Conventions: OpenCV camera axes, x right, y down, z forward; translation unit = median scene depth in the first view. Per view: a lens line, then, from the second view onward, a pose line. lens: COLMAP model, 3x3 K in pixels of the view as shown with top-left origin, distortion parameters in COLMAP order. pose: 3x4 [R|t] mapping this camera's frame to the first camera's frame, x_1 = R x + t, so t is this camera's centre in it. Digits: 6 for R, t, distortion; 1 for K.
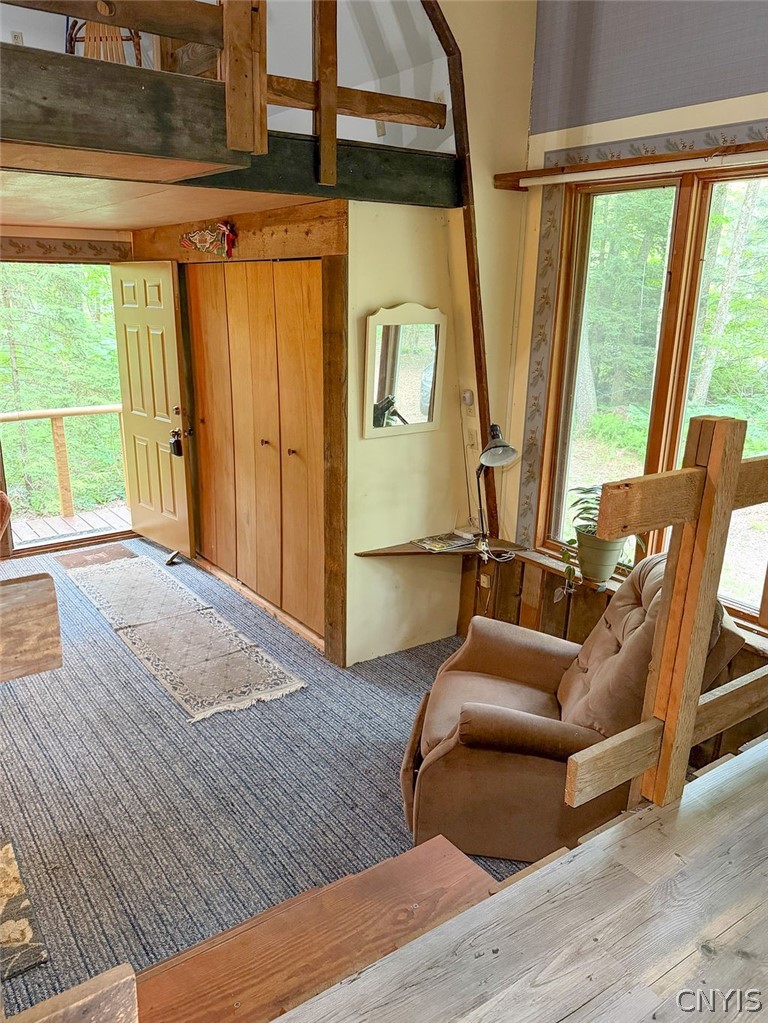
lens RADIAL K [[789.5, 0, 384.0], [0, 789.5, 511.5], [0, 0, 1]] dist [-0.002700, -0.090384]
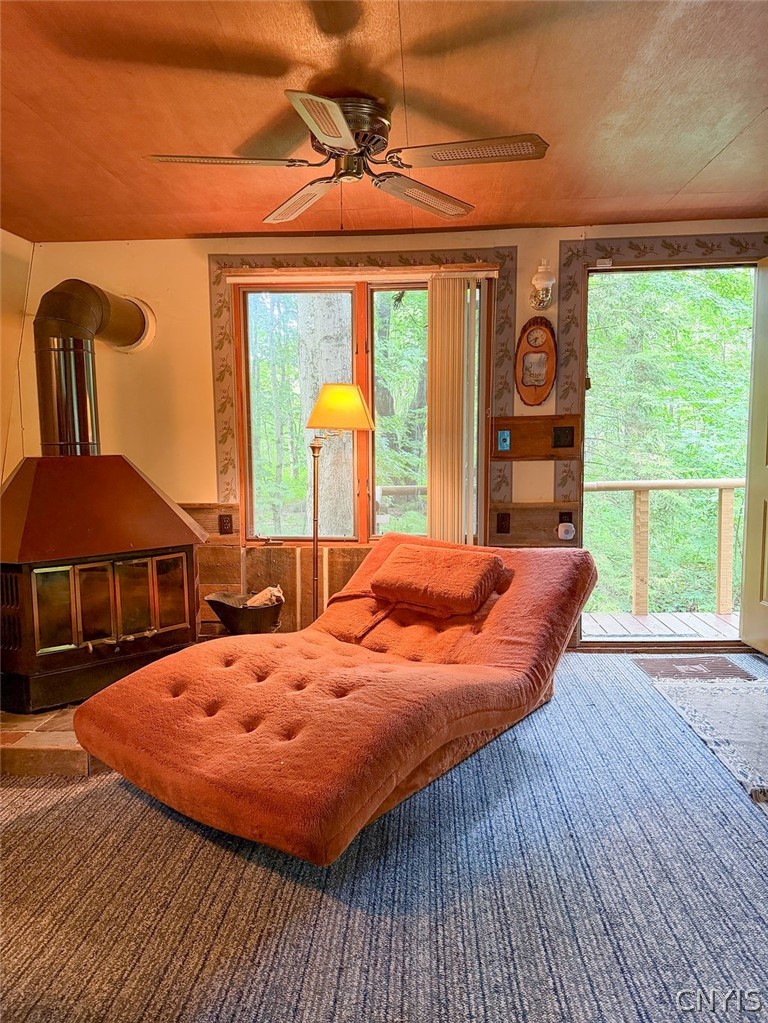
lens RADIAL K [[739.7, 0, 378.3], [0, 739.7, 504.4], [0, 0, 1]] dist [-0.006124, -0.009036]
pose [[0.779291, 0.034150, -0.625731, -0.186824], [-0.146436, 0.980793, -0.128844, 0.041391], [0.609313, 0.192036, 0.769324, 0.312716]]
